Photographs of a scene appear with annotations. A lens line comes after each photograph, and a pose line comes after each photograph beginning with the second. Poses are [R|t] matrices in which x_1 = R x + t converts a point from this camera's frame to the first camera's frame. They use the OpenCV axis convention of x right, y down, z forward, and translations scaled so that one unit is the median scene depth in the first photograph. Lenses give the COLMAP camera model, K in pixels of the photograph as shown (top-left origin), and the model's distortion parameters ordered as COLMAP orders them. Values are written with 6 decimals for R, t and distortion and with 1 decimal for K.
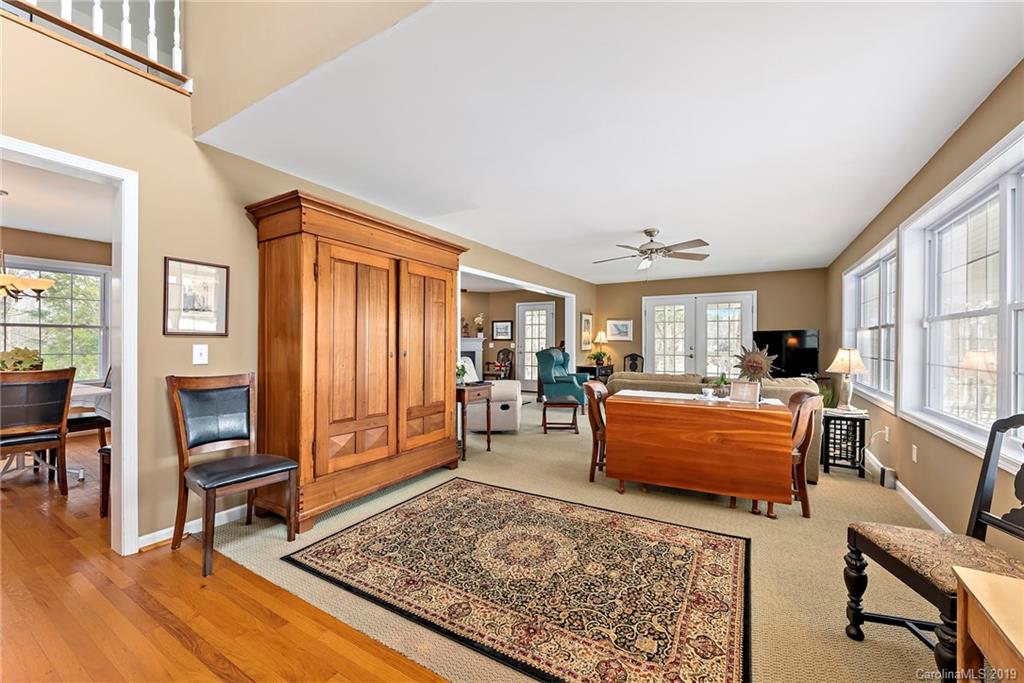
lens RADIAL K [[404.6, 0, 510.8], [0, 404.6, 342.5], [0, 0, 1]] dist [0.002602, -0.000164]
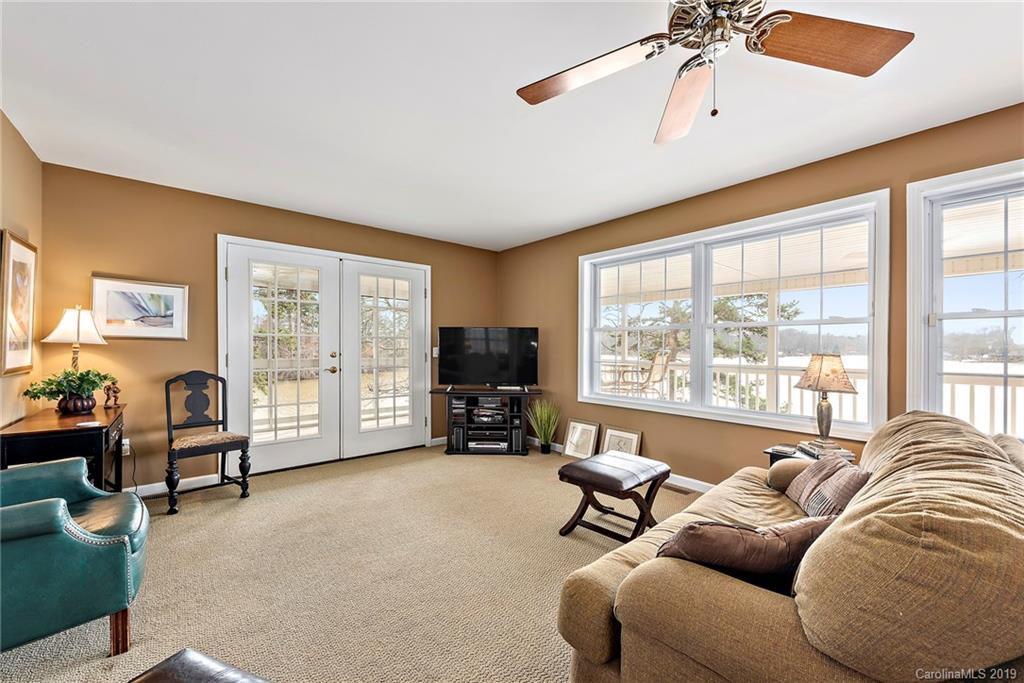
lens RADIAL K [[404.6, 0, 513.3], [0, 404.6, 343.0], [0, 0, 1]] dist [0.002602, -0.000164]
pose [[0.333177, 0.007739, 0.942833, 0.032096], [0.001622, 0.999960, -0.008781, 0.003725], [-0.942863, 0.004455, 0.333151, 0.564103]]
